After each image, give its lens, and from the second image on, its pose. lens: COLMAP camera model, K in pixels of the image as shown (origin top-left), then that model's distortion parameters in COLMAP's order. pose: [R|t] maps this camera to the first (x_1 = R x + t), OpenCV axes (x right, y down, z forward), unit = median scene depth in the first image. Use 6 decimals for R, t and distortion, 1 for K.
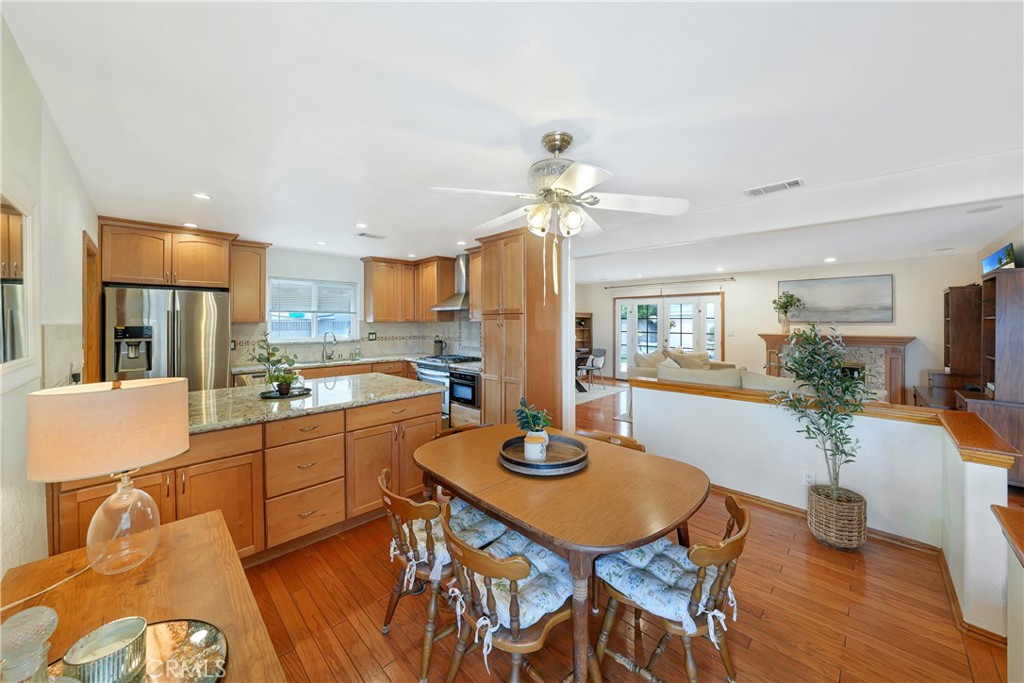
lens RADIAL K [[349.7, 0, 527.8], [0, 349.7, 327.2], [0, 0, 1]] dist [-0.011646, 0.000002]
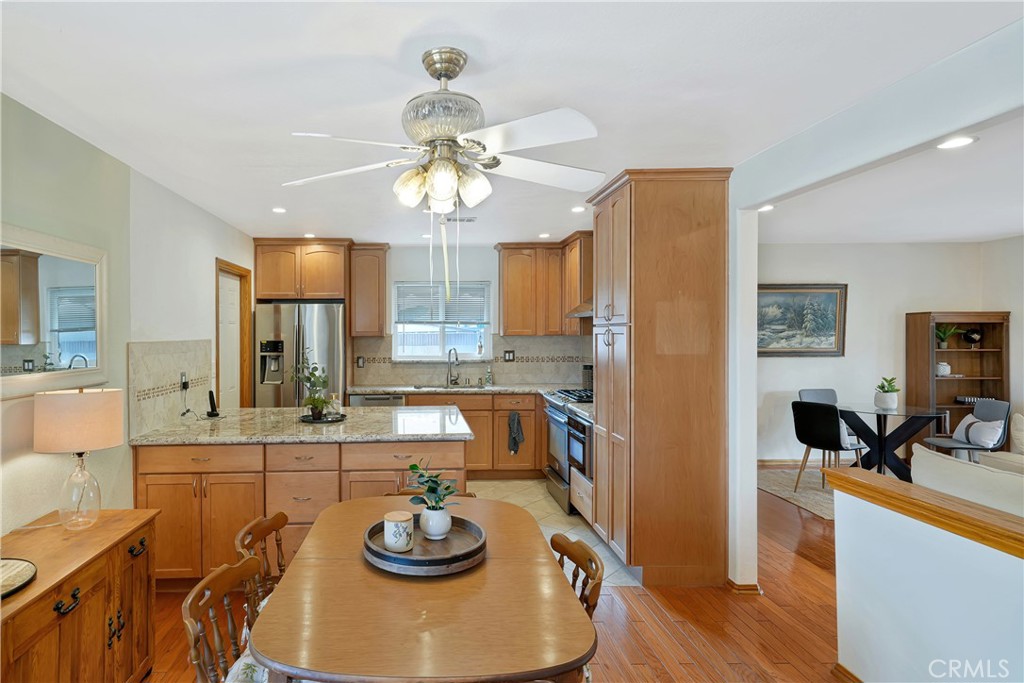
lens RADIAL K [[616.4, 0, 511.1], [0, 616.4, 337.4], [0, 0, 1]] dist [0.000567, 0.000473]
pose [[0.704911, 0.006014, -0.709271, 0.522704], [-0.005942, 0.999979, 0.002574, -0.016655], [0.709271, 0.002400, 0.704932, 0.155187]]
